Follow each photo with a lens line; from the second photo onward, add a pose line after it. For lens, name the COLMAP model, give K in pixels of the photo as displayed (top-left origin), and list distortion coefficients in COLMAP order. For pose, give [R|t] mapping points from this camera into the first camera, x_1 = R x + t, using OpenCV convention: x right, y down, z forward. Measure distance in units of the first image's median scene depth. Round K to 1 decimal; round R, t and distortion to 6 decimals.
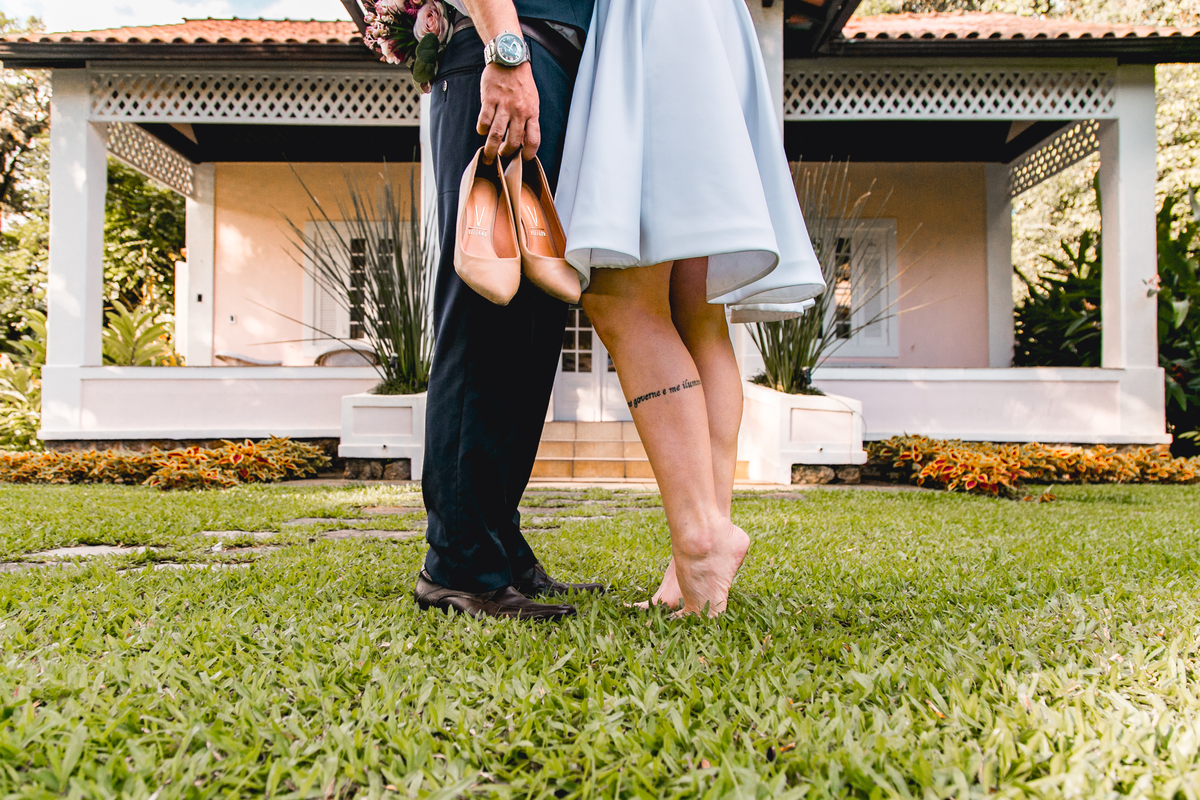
lens RADIAL K [[832.5, 0, 589.8], [0, 832.5, 397.0], [0, 0, 1]] dist [0.017060, -0.005950]
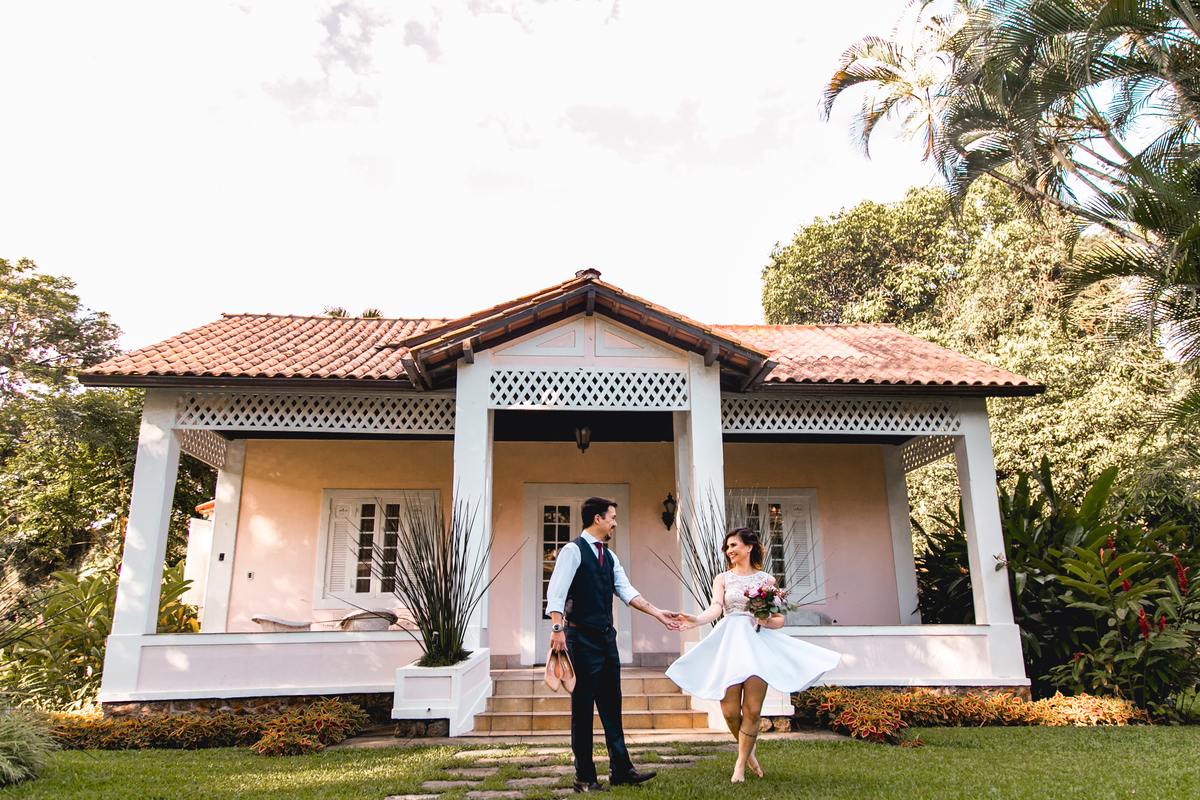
lens RADIAL K [[832.5, 0, 619.5], [0, 832.5, 408.6], [0, 0, 1]] dist [0.017060, -0.005950]
pose [[0.995442, 0.011716, 0.094644, -0.057276], [0.010685, 0.972476, -0.232759, -0.063673], [-0.094766, 0.232709, 0.967918, -0.272832]]
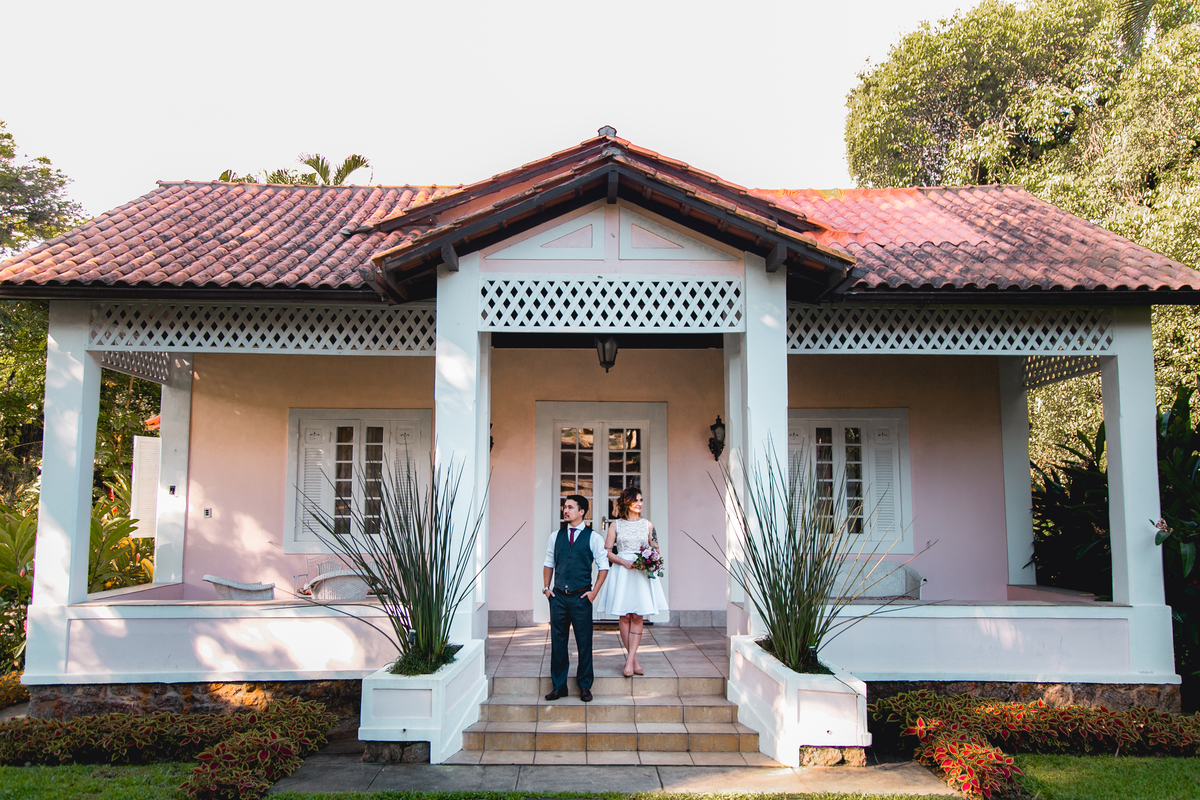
lens RADIAL K [[980.0, 0, 599.6], [0, 980.0, 418.5], [0, 0, 1]] dist [0.037633, -0.034407]
pose [[0.999556, 0.004352, 0.029487, -0.031241], [-0.002129, 0.997182, -0.074994, -0.164808], [-0.029730, 0.074897, 0.996748, -0.170067]]
